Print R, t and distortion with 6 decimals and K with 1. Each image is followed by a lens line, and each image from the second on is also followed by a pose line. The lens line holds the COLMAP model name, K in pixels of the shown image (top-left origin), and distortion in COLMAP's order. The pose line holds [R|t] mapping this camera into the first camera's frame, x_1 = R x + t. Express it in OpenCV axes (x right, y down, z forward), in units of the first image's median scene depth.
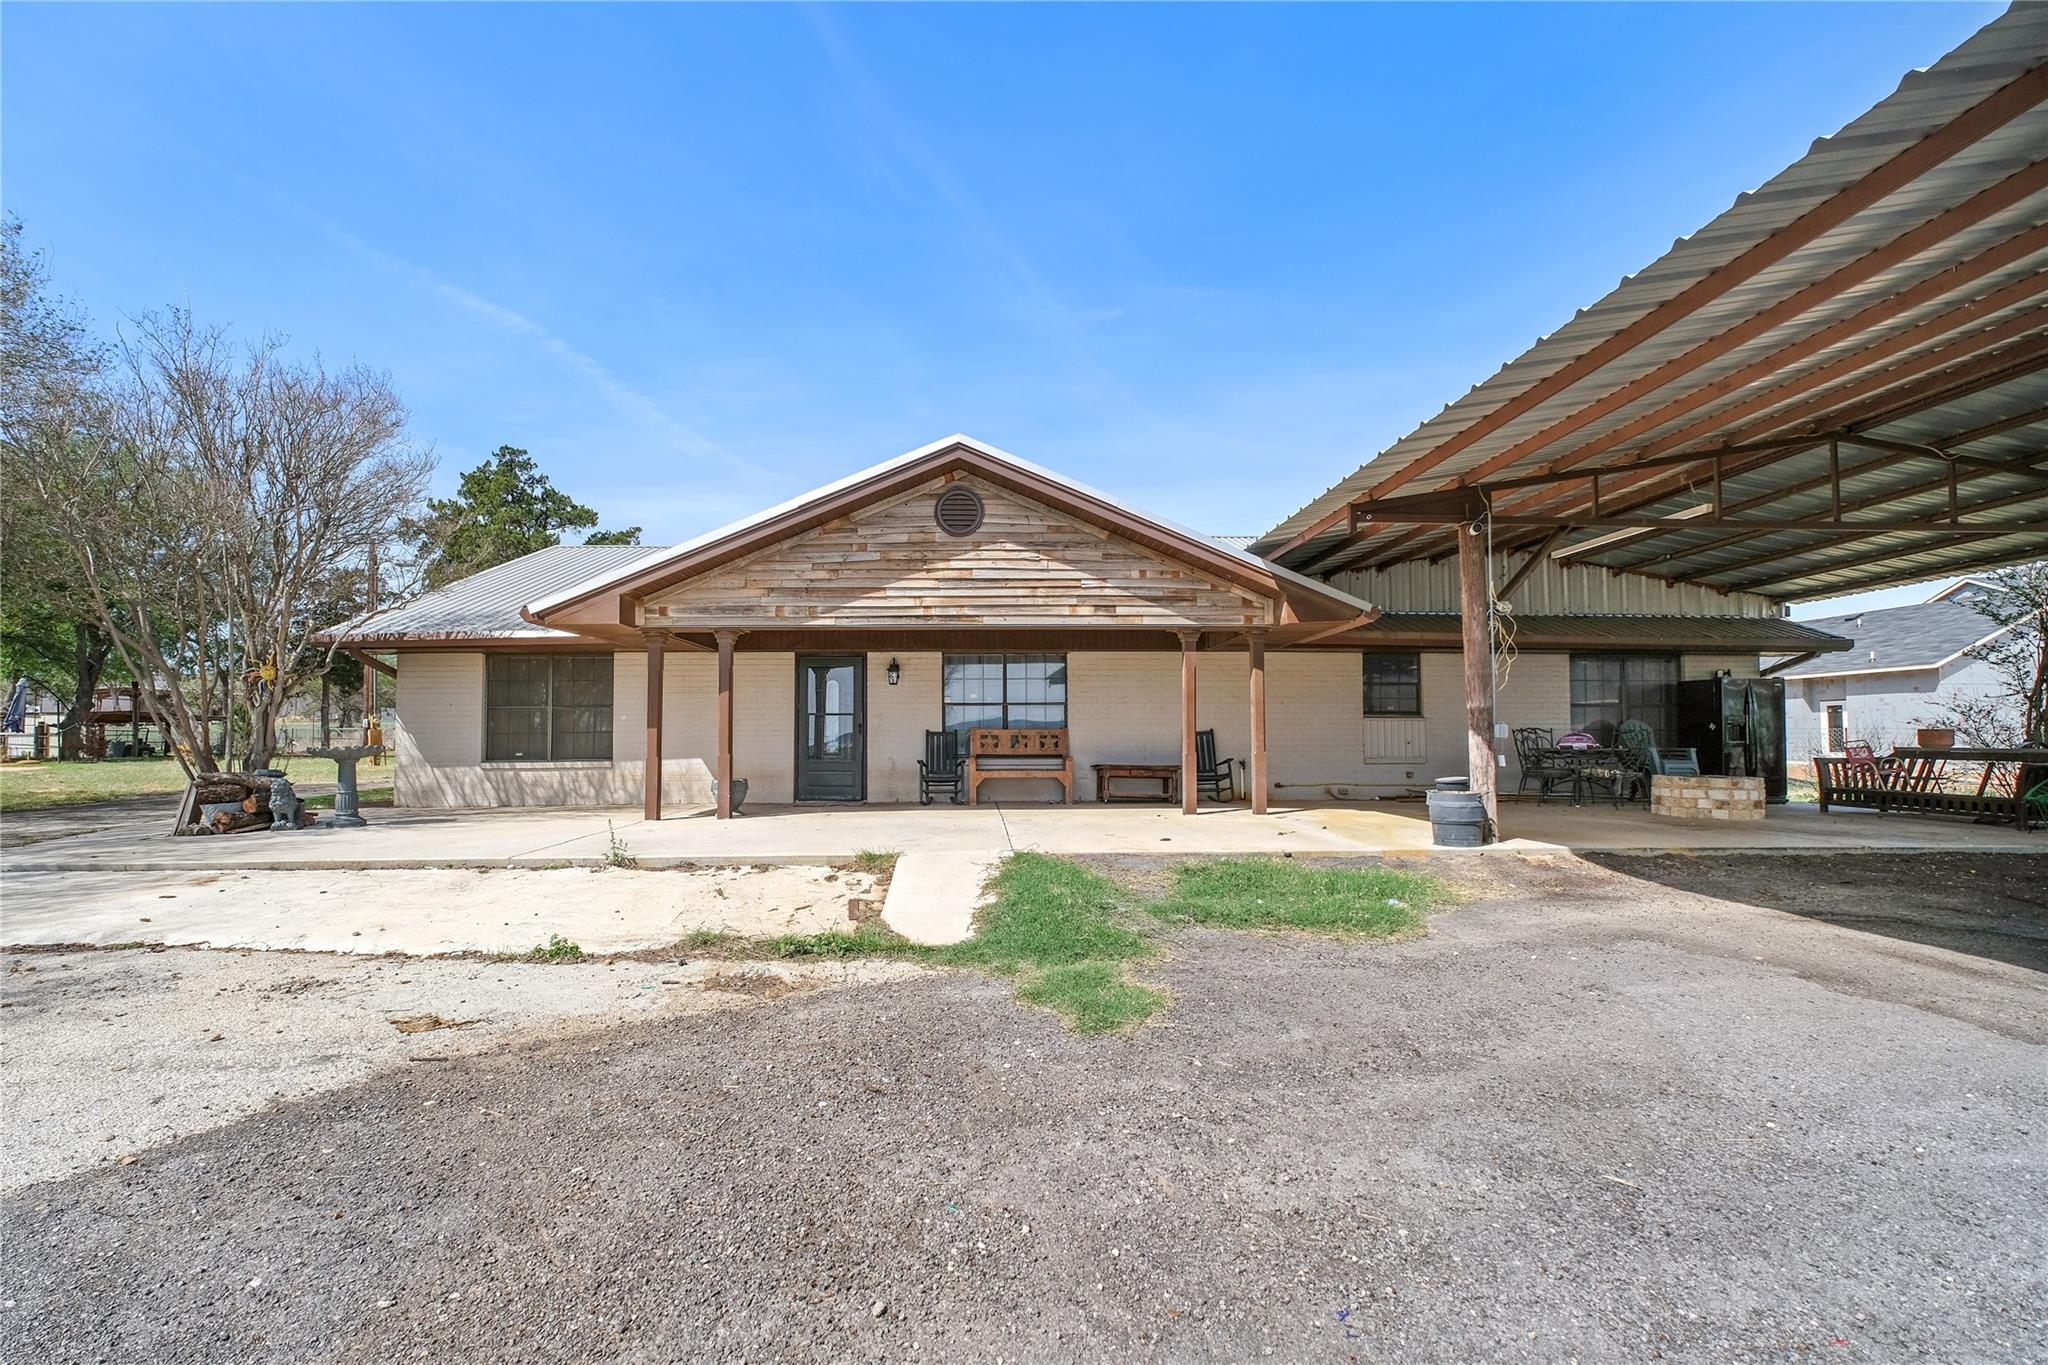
lens RADIAL K [[850.9, 0, 1029.0], [0, 850.9, 700.5], [0, 0, 1]] dist [-0.001385, -0.000025]
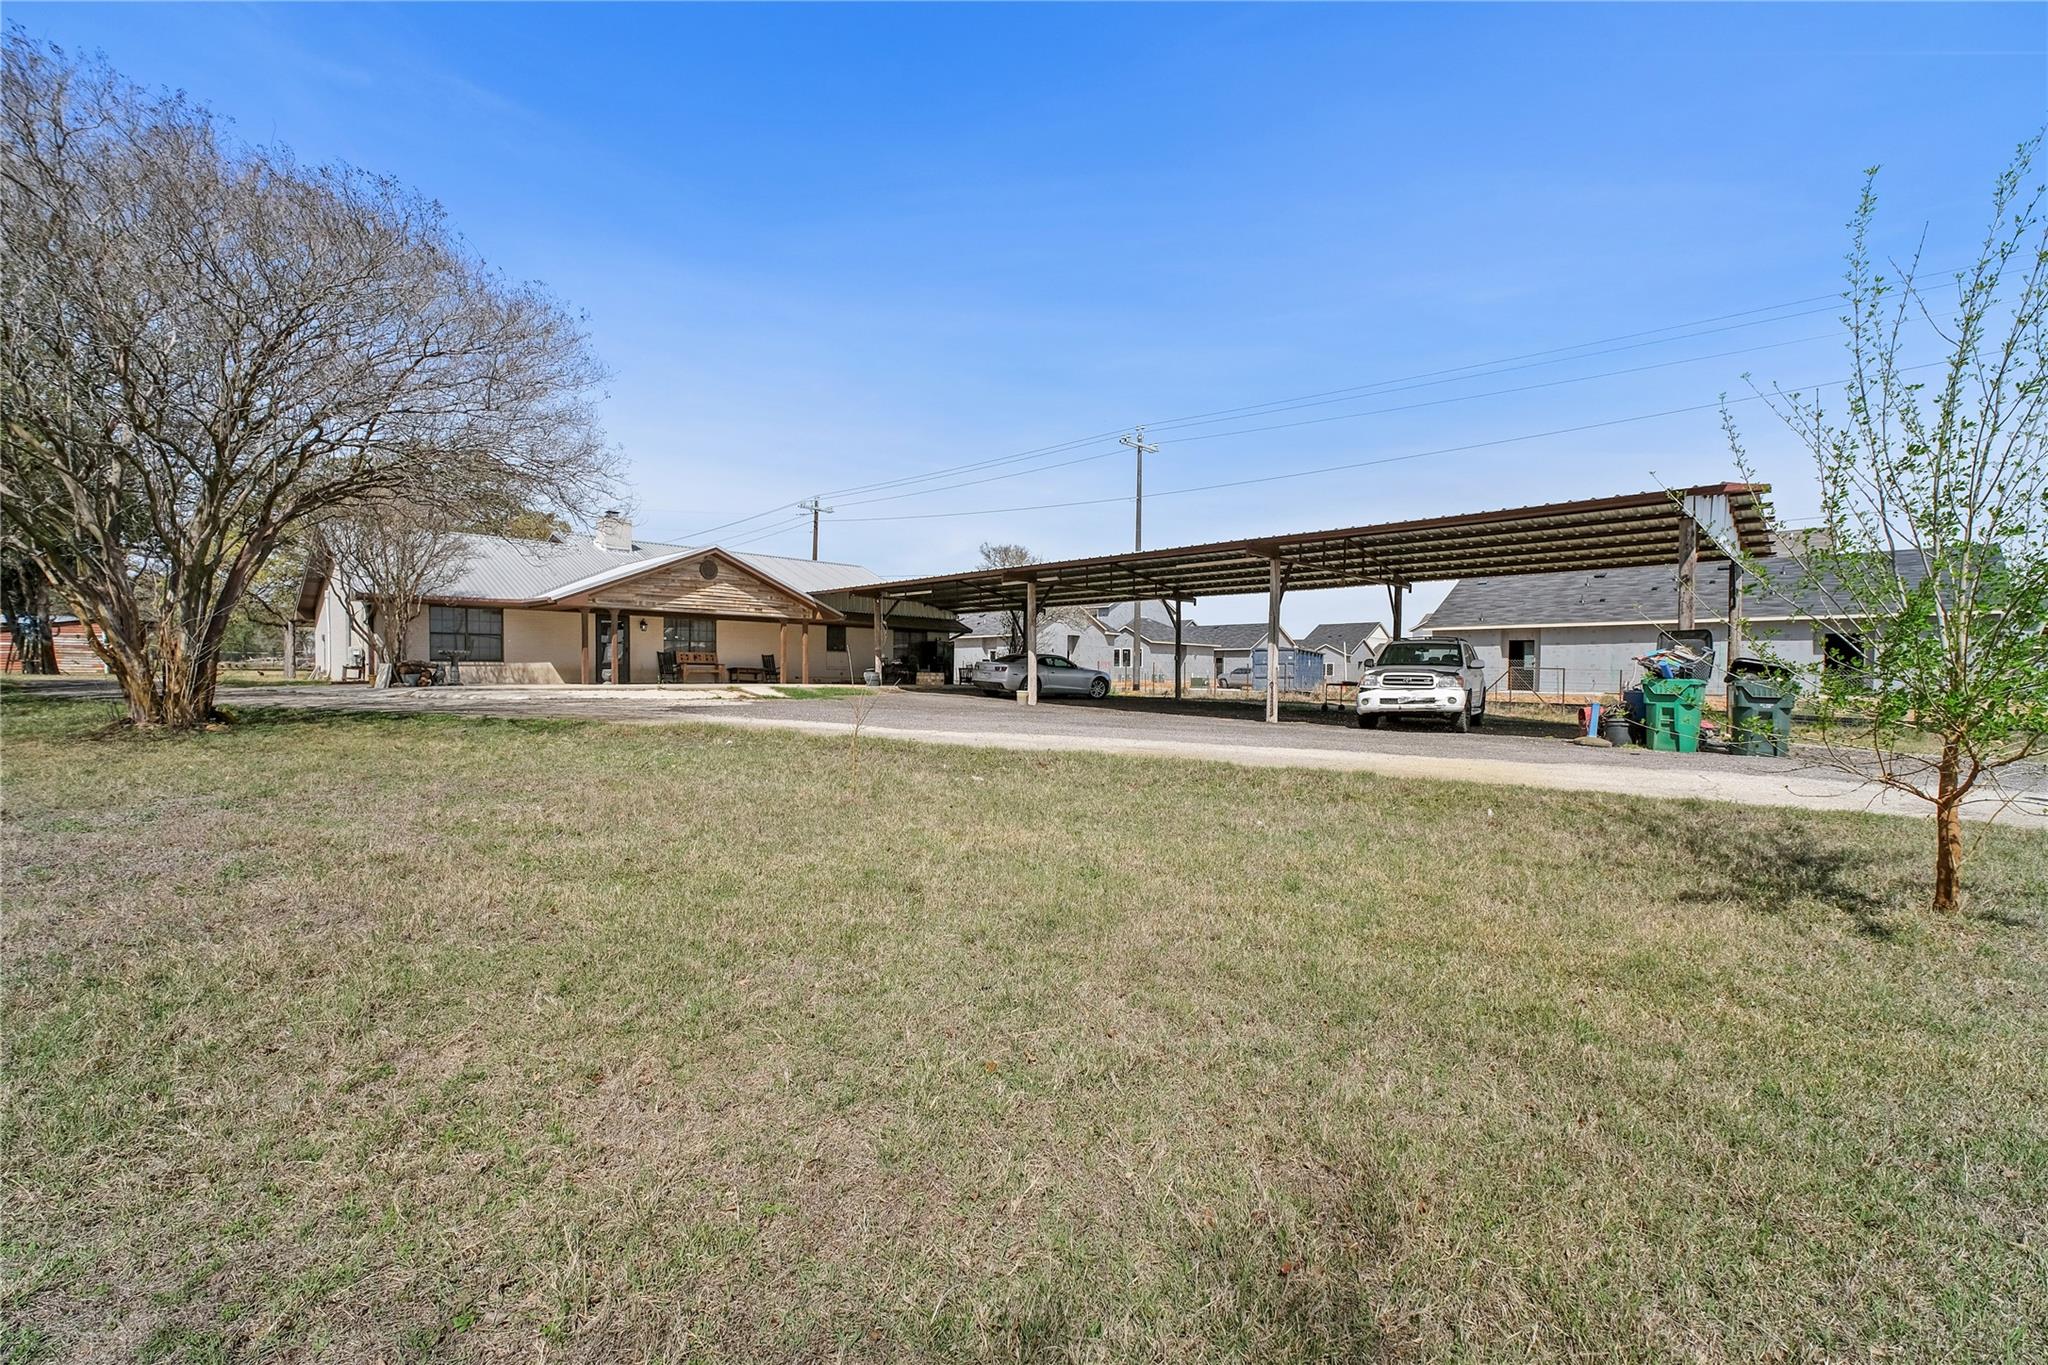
lens RADIAL K [[850.9, 0, 1029.0], [0, 850.9, 700.5], [0, 0, 1]] dist [-0.001385, -0.000025]
pose [[0.727967, -0.014499, 0.685459, -0.995579], [-0.035753, 0.997613, 0.059072, -0.004825], [-0.684679, -0.067509, 0.725711, -1.394985]]
